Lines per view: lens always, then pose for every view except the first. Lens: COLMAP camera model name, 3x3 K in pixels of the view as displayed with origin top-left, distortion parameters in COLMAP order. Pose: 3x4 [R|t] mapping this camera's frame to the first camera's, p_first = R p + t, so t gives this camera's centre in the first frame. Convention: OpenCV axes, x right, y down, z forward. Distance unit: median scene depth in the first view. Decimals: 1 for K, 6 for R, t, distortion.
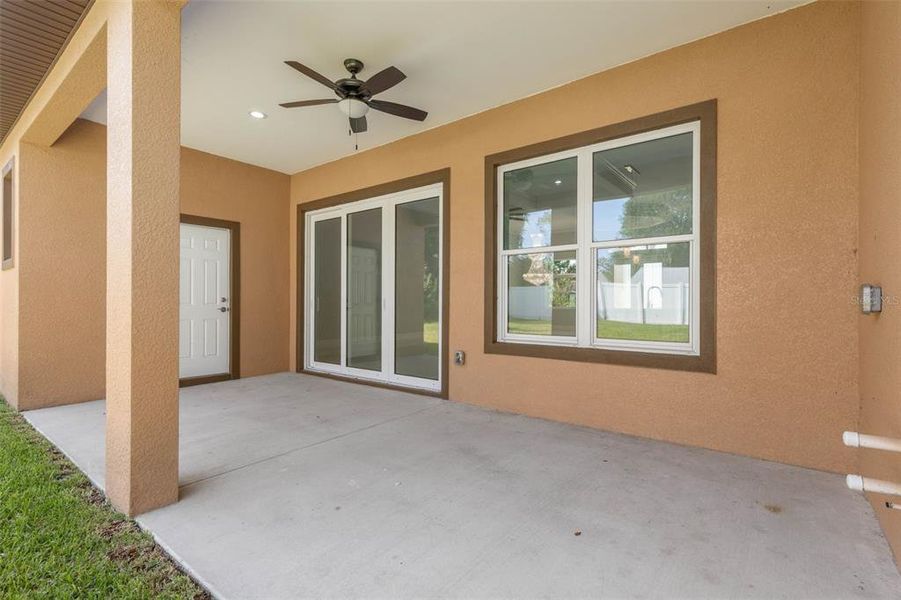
lens RADIAL K [[411.5, 0, 455.7], [0, 411.5, 302.8], [0, 0, 1]] dist [0.009225, -0.001830]
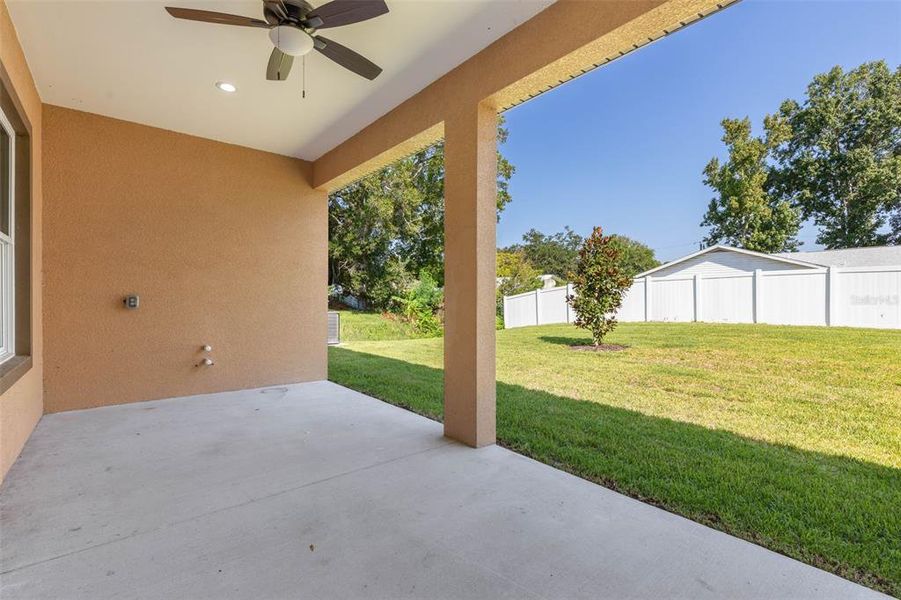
lens RADIAL K [[411.5, 0, 455.0], [0, 411.5, 301.5], [0, 0, 1]] dist [0.009225, -0.001830]
pose [[-0.974722, -0.004930, 0.223368, -0.560373], [-0.002719, 0.999944, 0.010205, -0.020521], [-0.223406, 0.009340, -0.974681, 1.328829]]
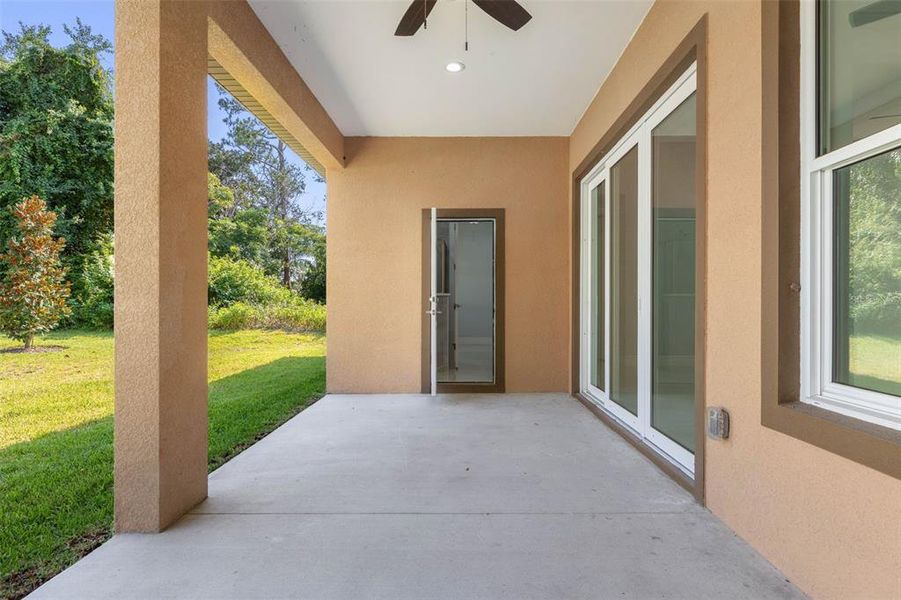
lens RADIAL K [[465.2, 0, 464.6], [0, 465.2, 299.0], [0, 0, 1]] dist [0.003297, 0.001431]
pose [[0.603552, -0.010394, -0.797256, 0.258654], [0.001595, 0.999929, -0.011829, 0.004634], [0.797322, 0.005867, 0.603526, 0.489793]]
